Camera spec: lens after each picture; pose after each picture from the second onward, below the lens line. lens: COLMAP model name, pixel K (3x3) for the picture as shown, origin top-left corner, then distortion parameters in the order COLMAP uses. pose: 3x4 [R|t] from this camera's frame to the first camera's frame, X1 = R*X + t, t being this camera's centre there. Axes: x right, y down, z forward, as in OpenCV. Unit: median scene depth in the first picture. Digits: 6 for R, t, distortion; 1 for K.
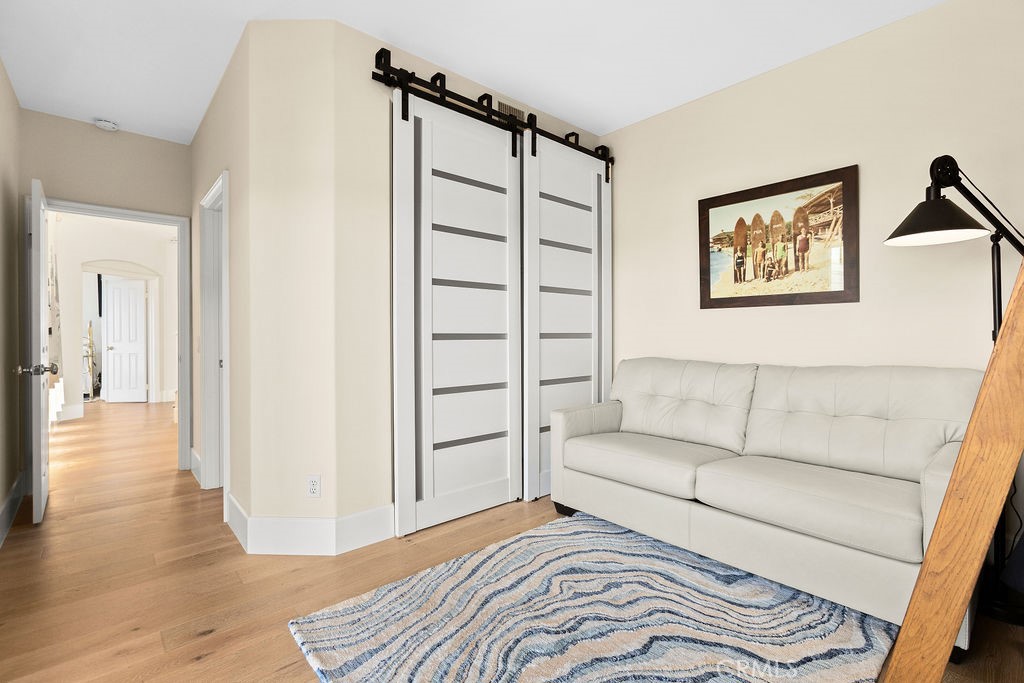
lens RADIAL K [[462.6, 0, 512.0], [0, 462.6, 341.5], [0, 0, 1]] dist [-0.035823, 0.019712]
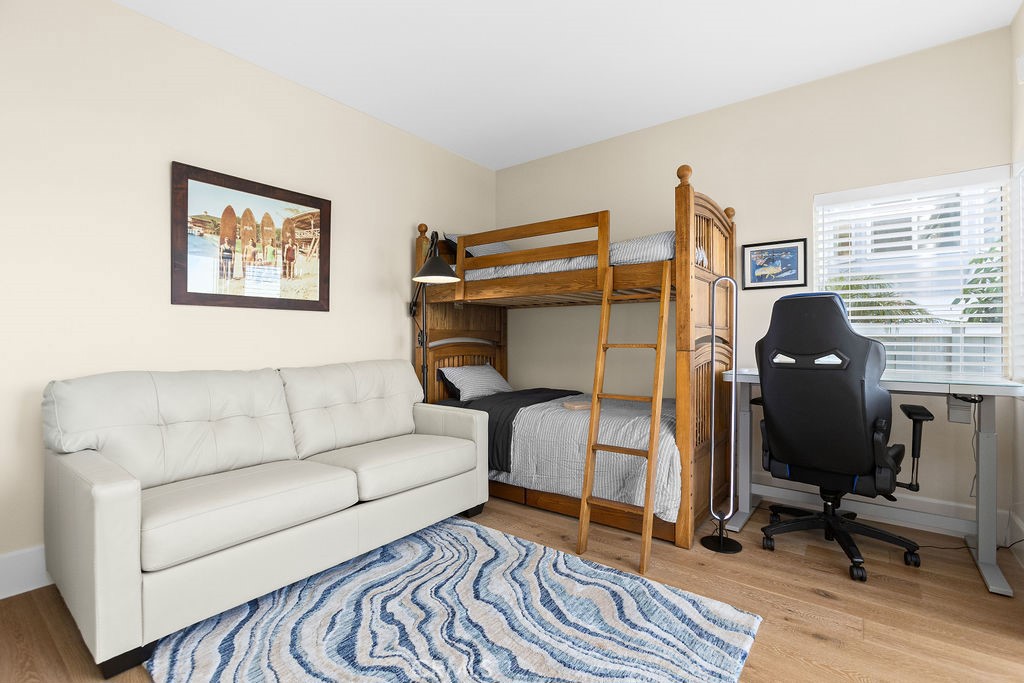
lens RADIAL K [[467.8, 0, 512.0], [0, 467.8, 341.5], [0, 0, 1]] dist [0.000320, 0.000028]
pose [[-0.179614, -0.002997, 0.983733, -0.563992], [0.016512, 0.999845, 0.006061, -0.004531], [-0.983599, 0.017332, -0.179537, 0.722501]]
